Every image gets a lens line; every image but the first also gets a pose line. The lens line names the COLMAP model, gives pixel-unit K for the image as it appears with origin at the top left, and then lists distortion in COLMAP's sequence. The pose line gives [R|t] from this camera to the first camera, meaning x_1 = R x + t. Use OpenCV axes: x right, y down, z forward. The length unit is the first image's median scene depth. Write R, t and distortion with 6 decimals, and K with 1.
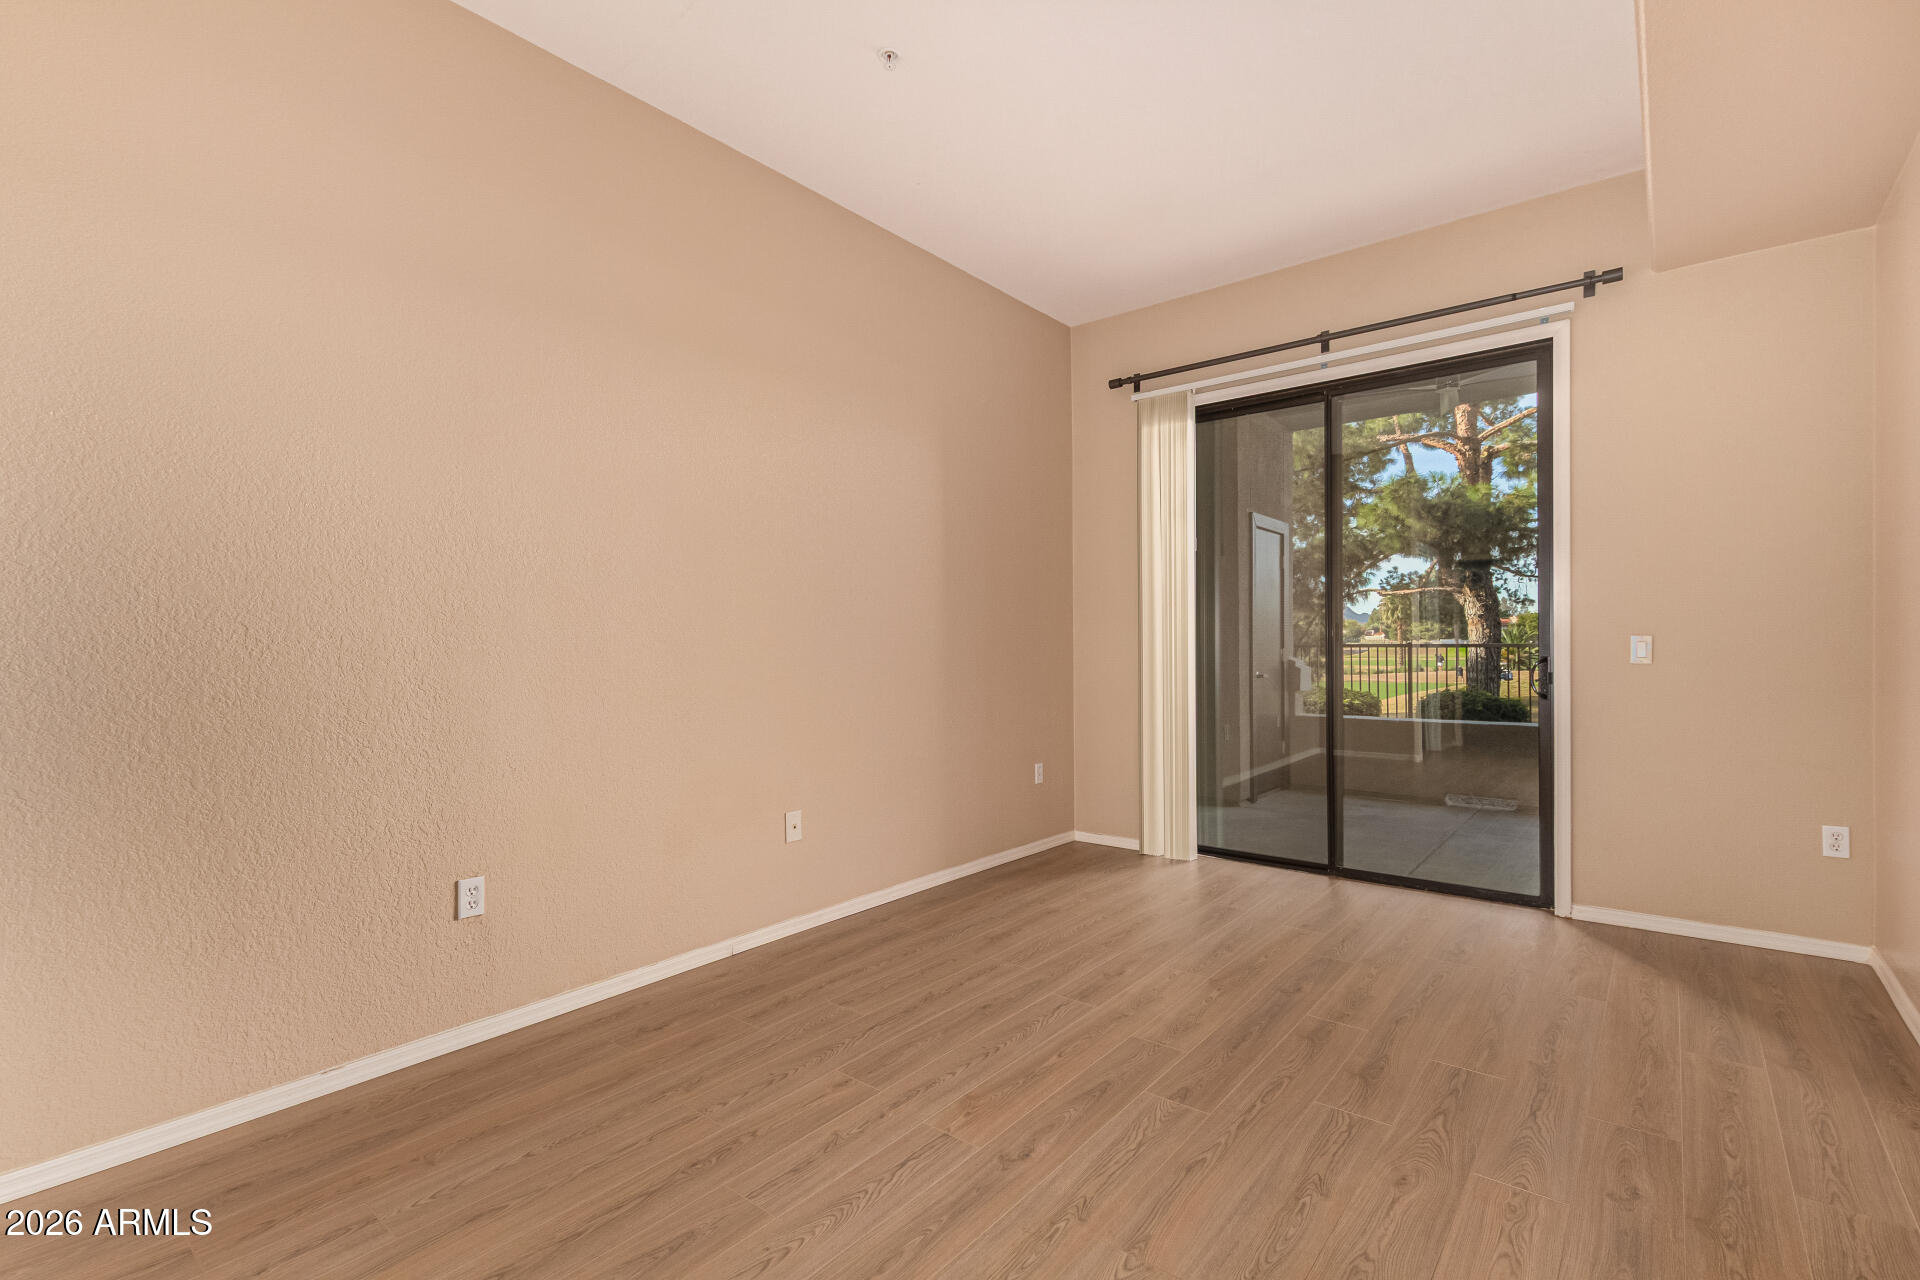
lens RADIAL K [[879.2, 0, 968.9], [0, 879.2, 650.1], [0, 0, 1]] dist [0.003001, -0.000313]
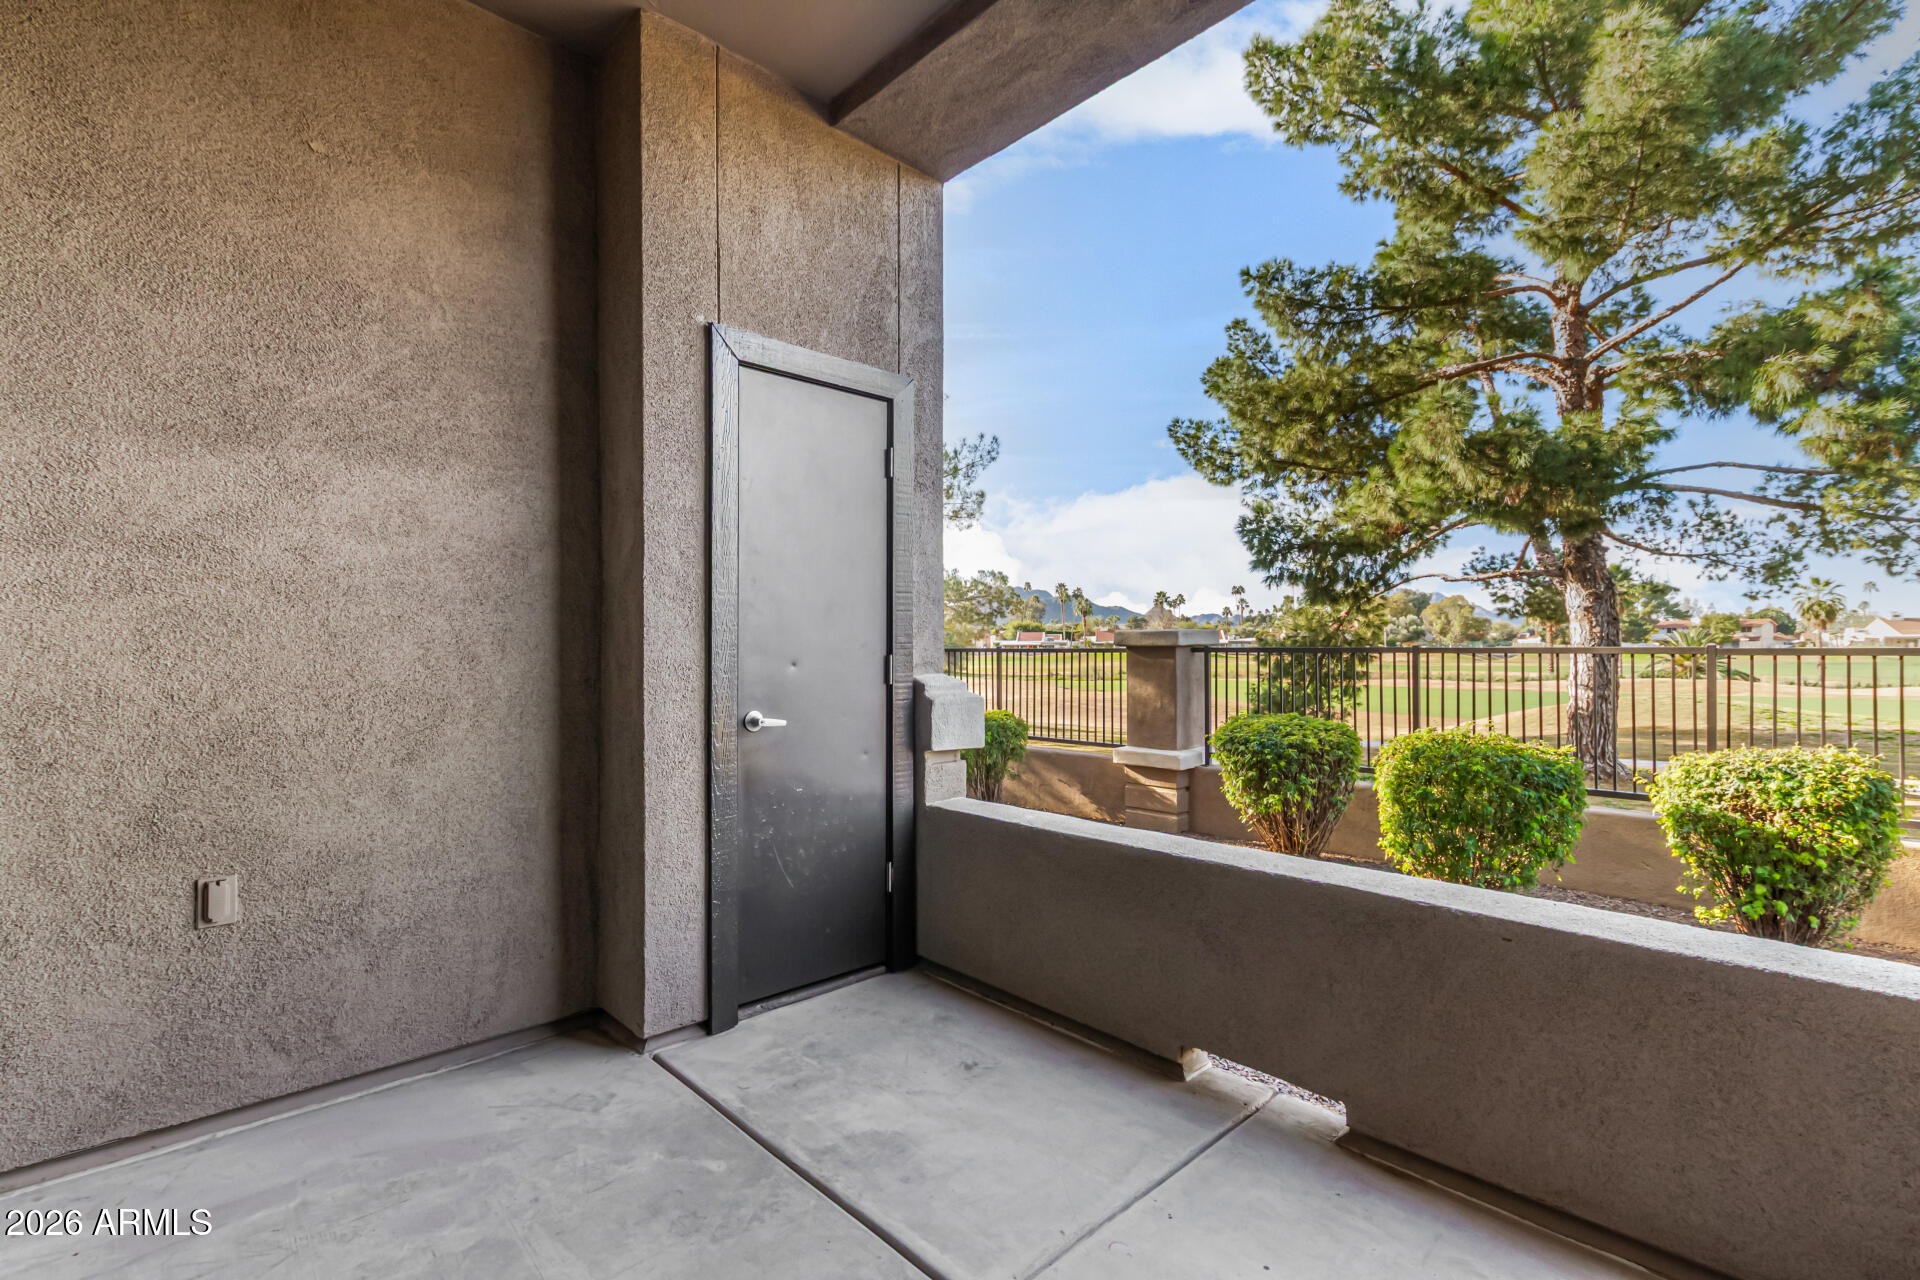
lens RADIAL K [[879.2, 0, 965.5], [0, 879.2, 649.5], [0, 0, 1]] dist [0.003001, -0.000313]
pose [[0.990169, 0.003639, -0.139828, 0.183105], [-0.004131, 0.999986, -0.003232, -0.001343], [0.139814, 0.003778, 0.990171, 0.225357]]
